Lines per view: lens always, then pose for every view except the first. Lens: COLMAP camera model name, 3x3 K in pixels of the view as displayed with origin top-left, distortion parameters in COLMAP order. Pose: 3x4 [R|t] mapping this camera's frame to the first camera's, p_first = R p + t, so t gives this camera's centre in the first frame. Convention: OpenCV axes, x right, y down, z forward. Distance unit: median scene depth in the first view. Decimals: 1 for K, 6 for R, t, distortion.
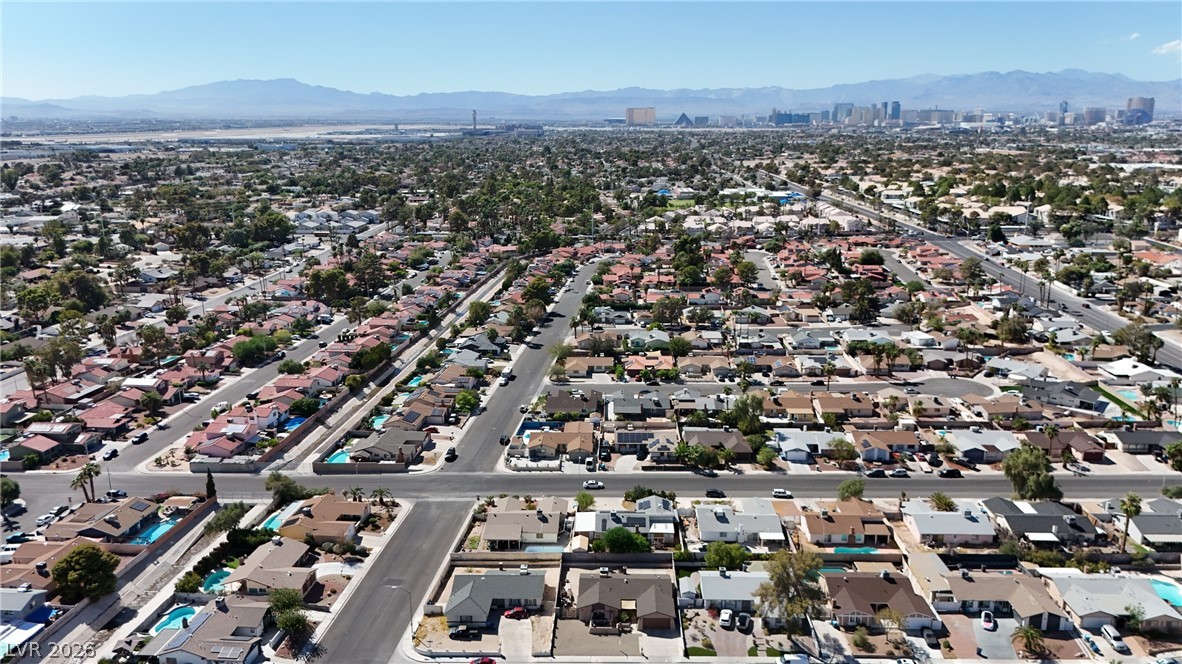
lens RADIAL K [[875.2, 0, 591.0], [0, 875.2, 332.0], [0, 0, 1]] dist [0.085655, -0.098024]
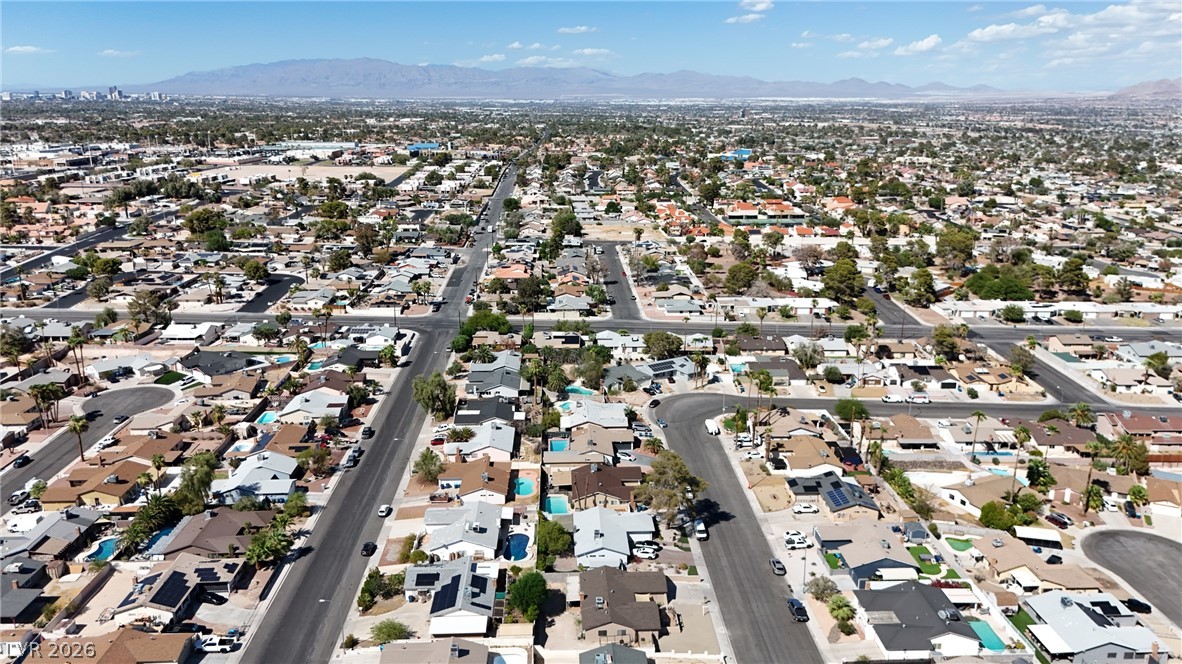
lens RADIAL K [[875.2, 0, 591.0], [0, 875.2, 332.0], [0, 0, 1]] dist [0.085655, -0.098024]
pose [[-0.064911, -0.255586, 0.964605, -0.503147], [0.231026, 0.936532, 0.263694, -0.142018], [-0.970780, 0.239965, -0.001745, 0.619695]]
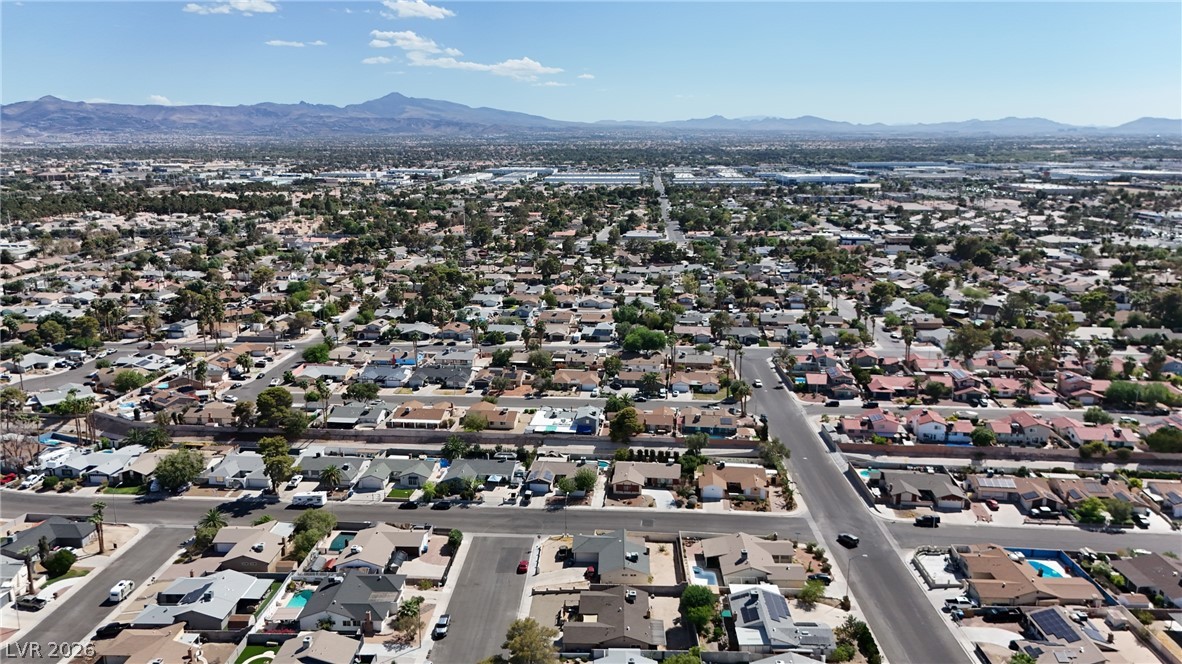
lens RADIAL K [[875.2, 0, 591.0], [0, 875.2, 332.0], [0, 0, 1]] dist [0.085655, -0.098024]
pose [[-0.004980, 0.220113, -0.975462, 0.593415], [-0.231121, 0.948809, 0.215279, -0.133573], [0.972912, 0.226522, 0.046148, 0.553526]]
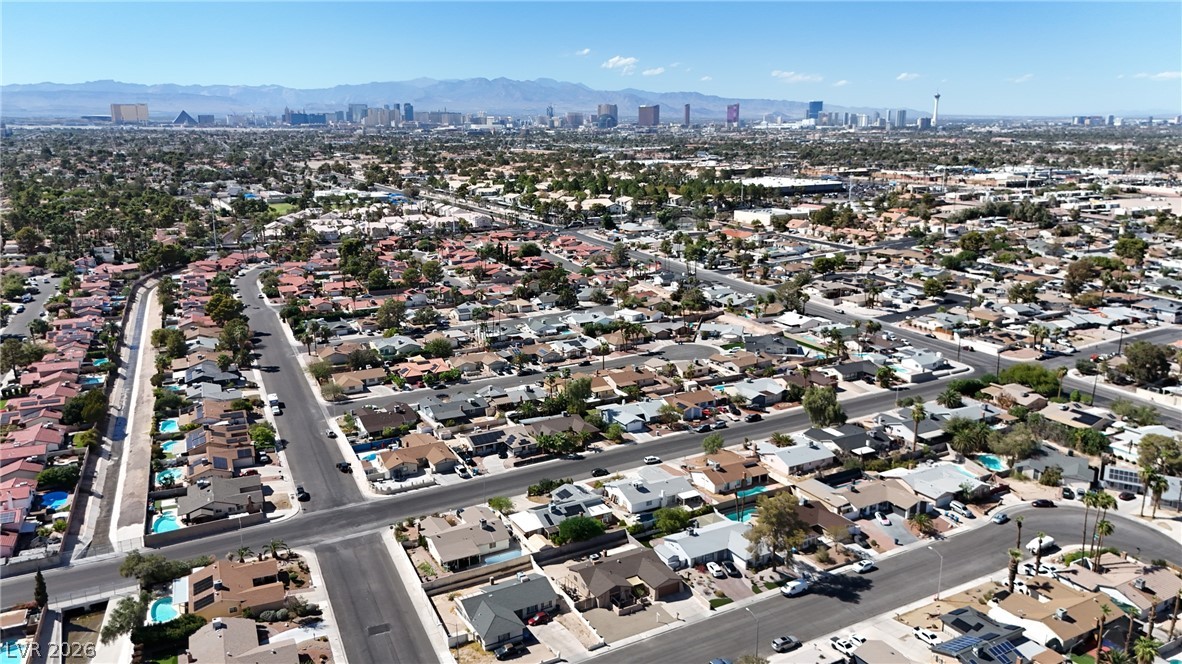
lens RADIAL K [[875.2, 0, 591.0], [0, 875.2, 332.0], [0, 0, 1]] dist [0.085655, -0.098024]
pose [[0.862829, -0.116200, 0.491960, -0.304154], [0.116536, 0.992730, 0.030093, -0.014600], [-0.491880, 0.031366, 0.870098, 0.064261]]
